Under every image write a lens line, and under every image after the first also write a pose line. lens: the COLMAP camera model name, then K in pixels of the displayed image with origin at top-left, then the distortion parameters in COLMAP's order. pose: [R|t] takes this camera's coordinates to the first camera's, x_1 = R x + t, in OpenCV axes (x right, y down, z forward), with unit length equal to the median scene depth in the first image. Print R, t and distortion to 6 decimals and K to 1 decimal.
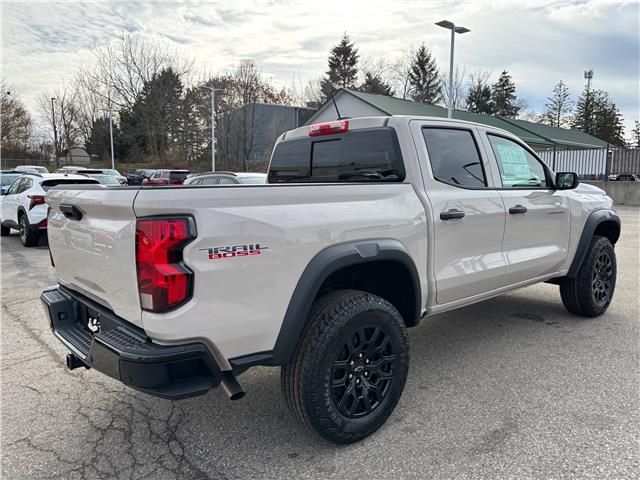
lens RADIAL K [[476.6, 0, 321.3], [0, 476.6, 248.9], [0, 0, 1]] dist [0.052554, -0.062545]
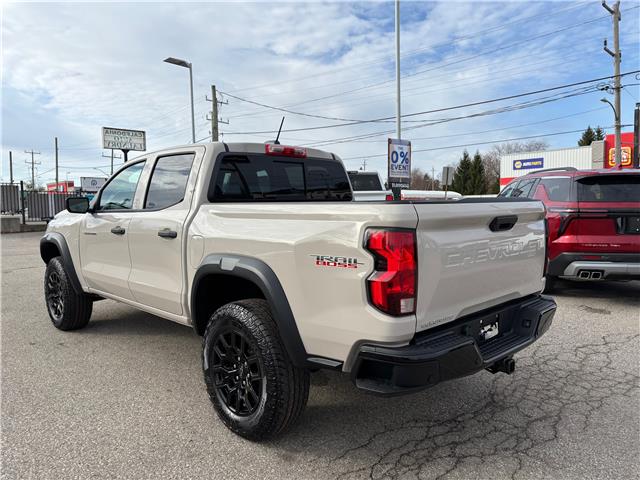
lens RADIAL K [[476.6, 0, 321.3], [0, 476.6, 248.9], [0, 0, 1]] dist [0.052554, -0.062545]
pose [[-0.043349, -0.085307, 0.995411, -0.217885], [0.149381, 0.984594, 0.090885, -0.024587], [-0.987829, 0.152636, -0.029938, 0.200059]]
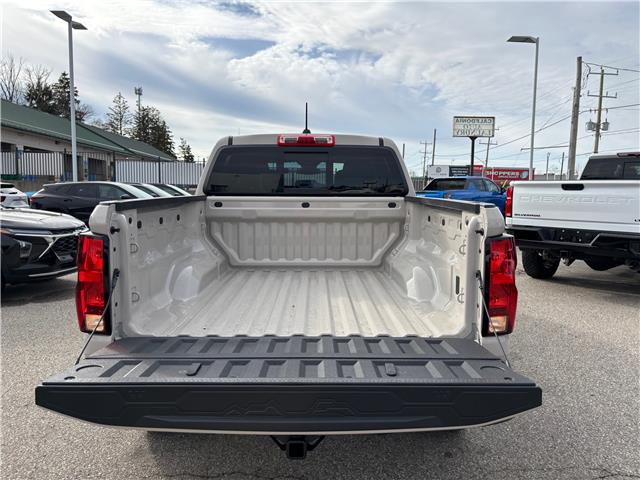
lens RADIAL K [[477.8, 0, 320.0], [0, 477.8, 240.0], [0, 0, 1]] dist [0.060137, -0.058709]
pose [[0.651343, -0.064494, 0.756037, -0.146485], [0.090216, 0.995896, 0.007232, -0.010527], [-0.753401, 0.063496, 0.654489, 0.069691]]
